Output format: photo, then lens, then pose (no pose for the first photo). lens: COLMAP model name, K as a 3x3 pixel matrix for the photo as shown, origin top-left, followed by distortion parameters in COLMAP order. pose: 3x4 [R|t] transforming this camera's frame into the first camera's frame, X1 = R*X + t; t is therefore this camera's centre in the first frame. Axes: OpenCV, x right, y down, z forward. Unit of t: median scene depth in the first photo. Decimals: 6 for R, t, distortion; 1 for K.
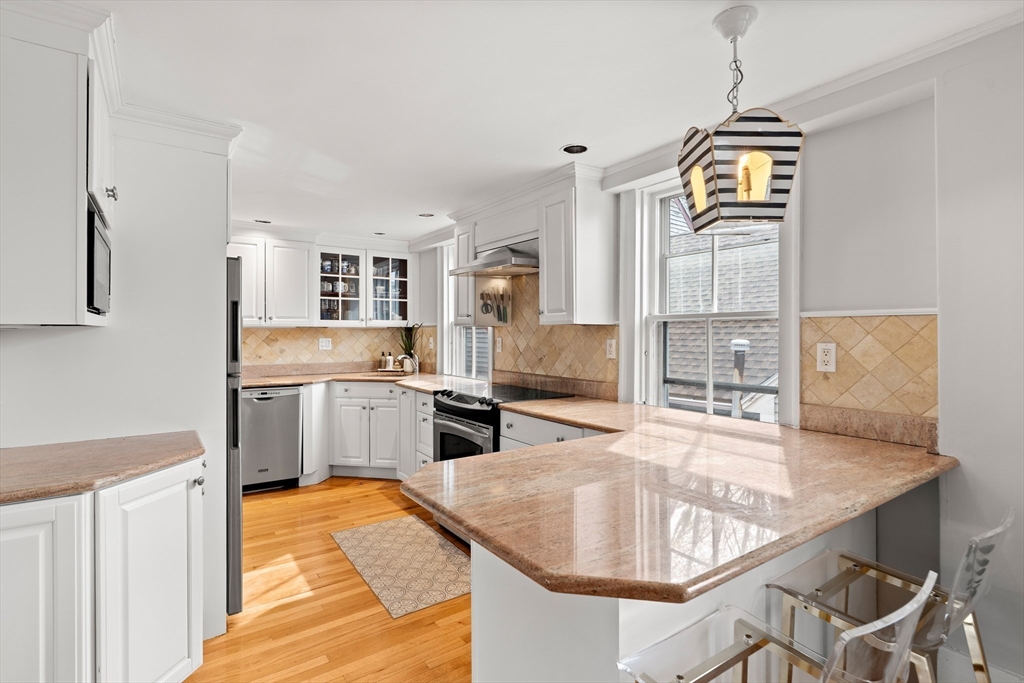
lens RADIAL K [[498.2, 0, 514.8], [0, 498.2, 333.0], [0, 0, 1]] dist [-0.000684, -0.000002]
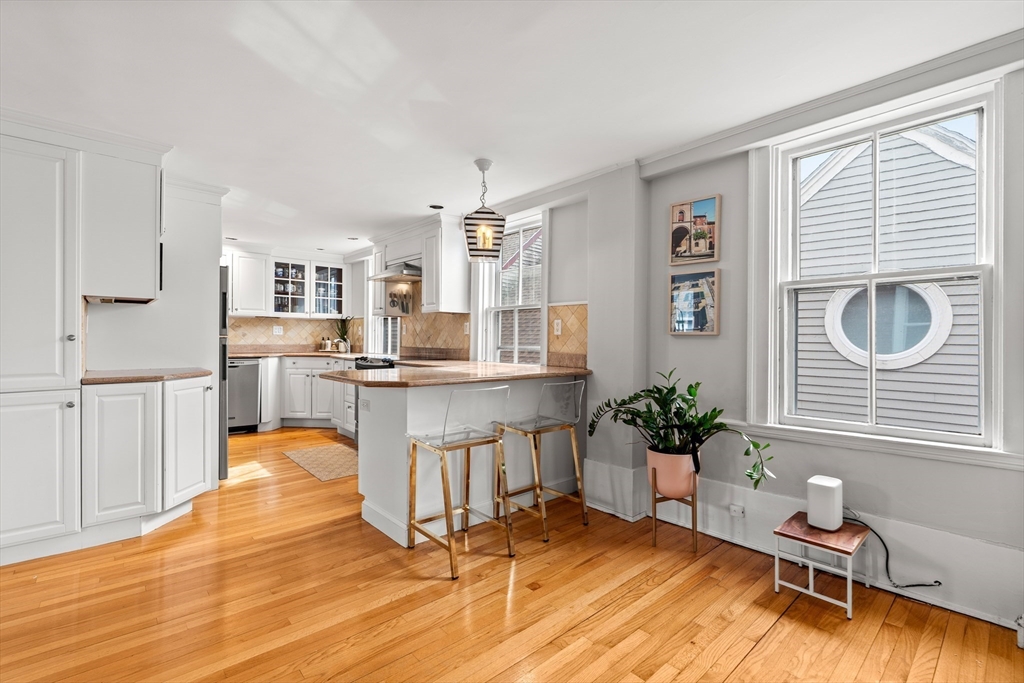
lens RADIAL K [[462.2, 0, 512.0], [0, 462.2, 341.5], [0, 0, 1]] dist [0.000167, 0.000066]
pose [[0.993639, 0.007779, 0.112346, 0.135915], [-0.008521, 0.999945, 0.006129, 0.050613], [-0.112292, -0.007048, 0.993650, -0.394599]]
